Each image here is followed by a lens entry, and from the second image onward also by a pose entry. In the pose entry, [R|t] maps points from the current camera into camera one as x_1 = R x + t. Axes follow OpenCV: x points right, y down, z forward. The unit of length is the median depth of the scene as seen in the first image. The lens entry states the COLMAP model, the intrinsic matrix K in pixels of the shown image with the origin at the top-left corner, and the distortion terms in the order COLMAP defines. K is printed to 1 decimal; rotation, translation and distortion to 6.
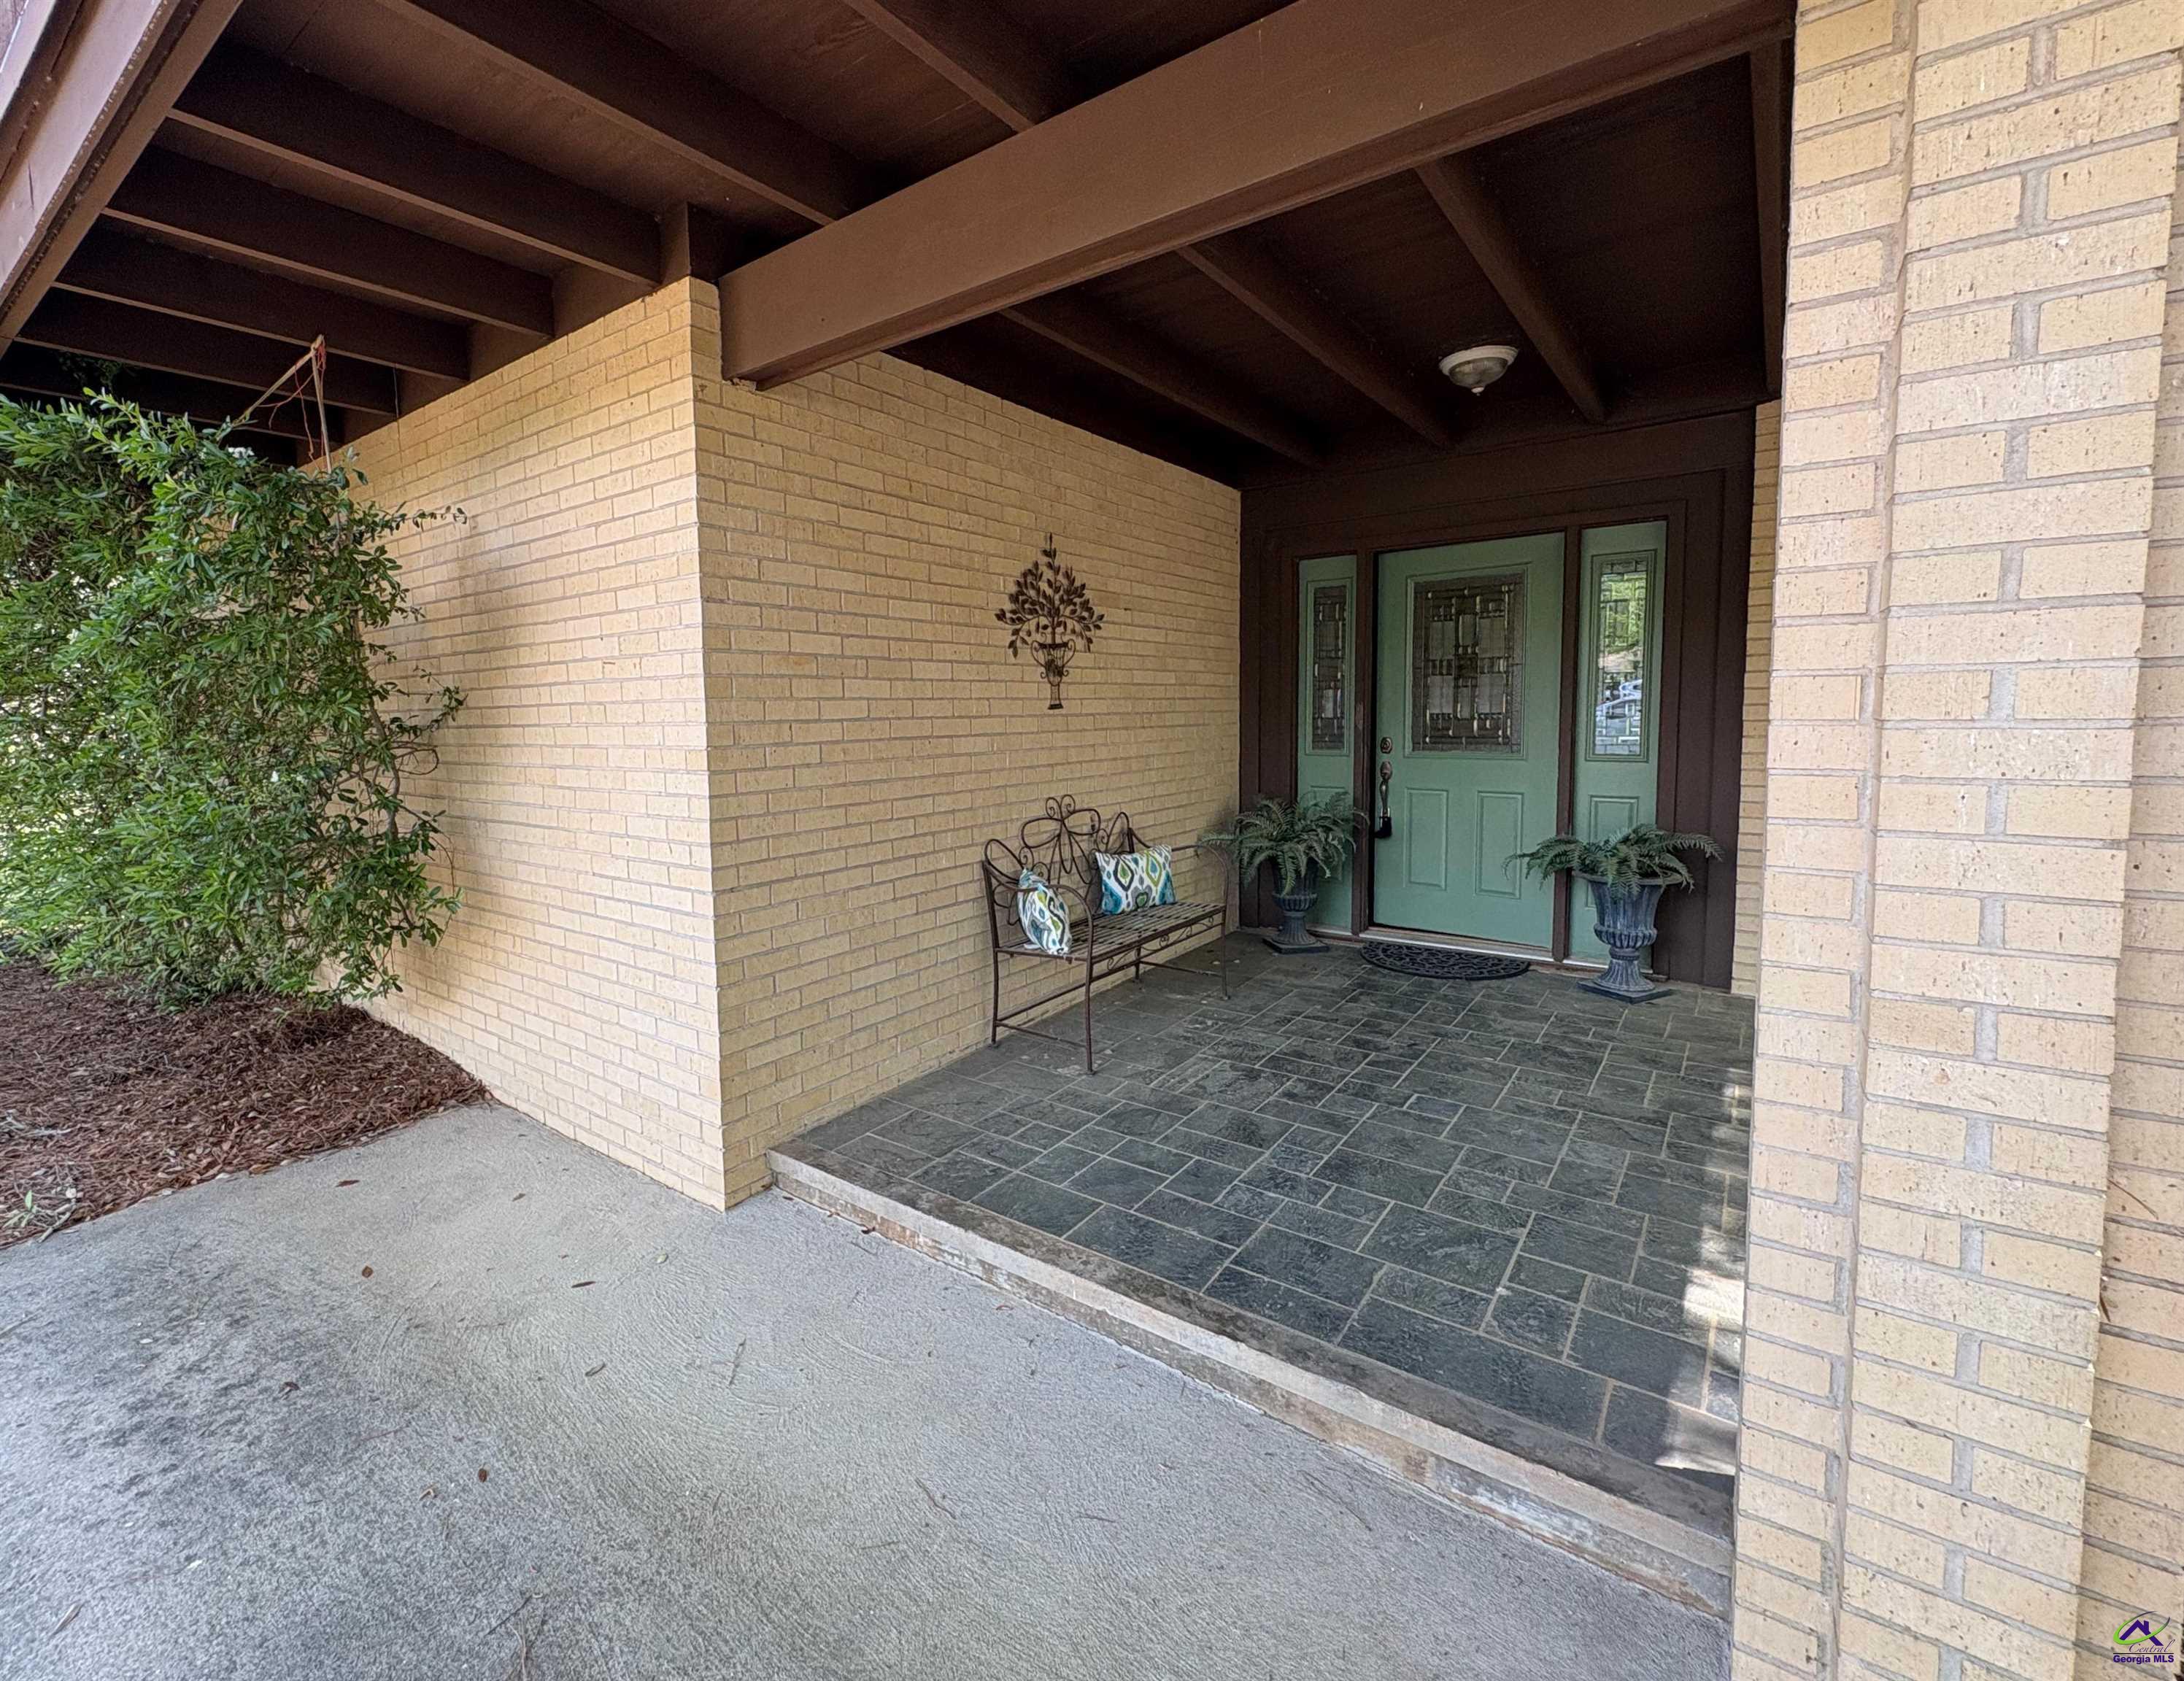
lens RADIAL K [[980.4, 0, 981.9], [0, 980.4, 788.7], [0, 0, 1]] dist [0.000045, -0.000438]
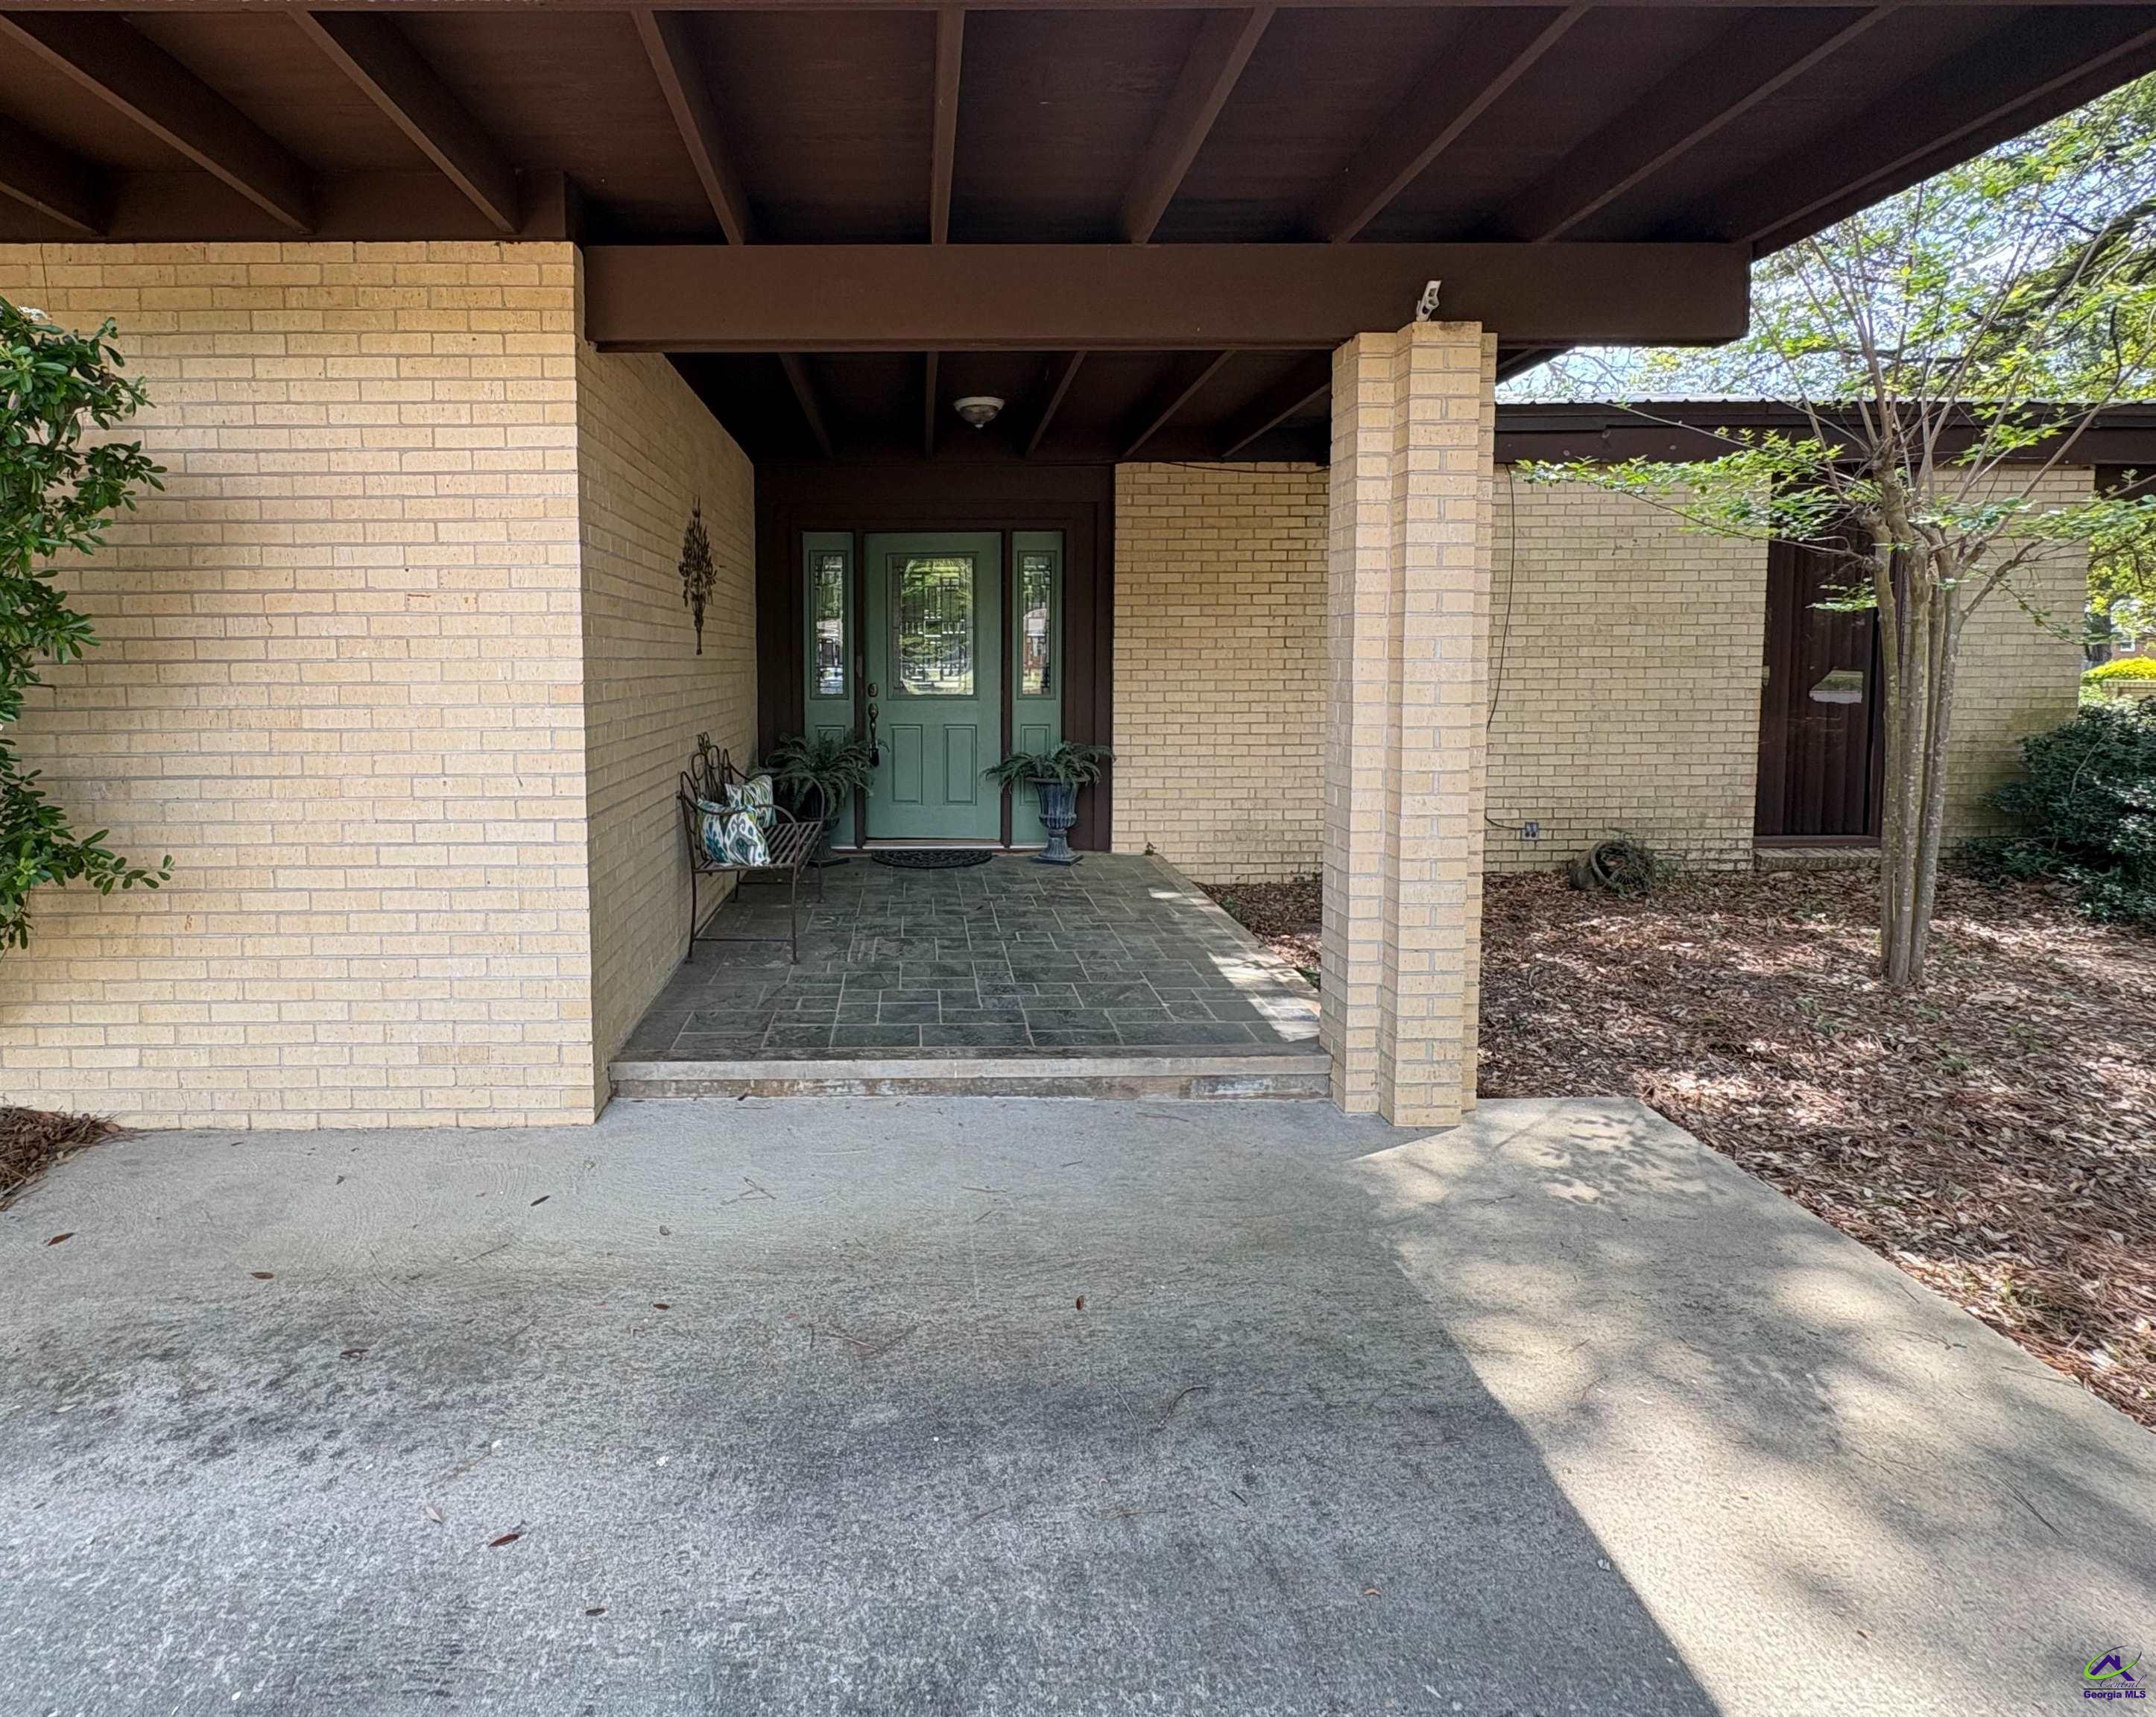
lens RADIAL K [[1069.4, 0, 922.7], [0, 1069.4, 730.4], [0, 0, 1]] dist [-0.000251, -0.000327]
pose [[0.774015, -0.027301, 0.632578, -0.502587], [0.041009, 0.999134, -0.007057, 0.023368], [-0.631837, 0.031403, 0.774465, -0.087541]]
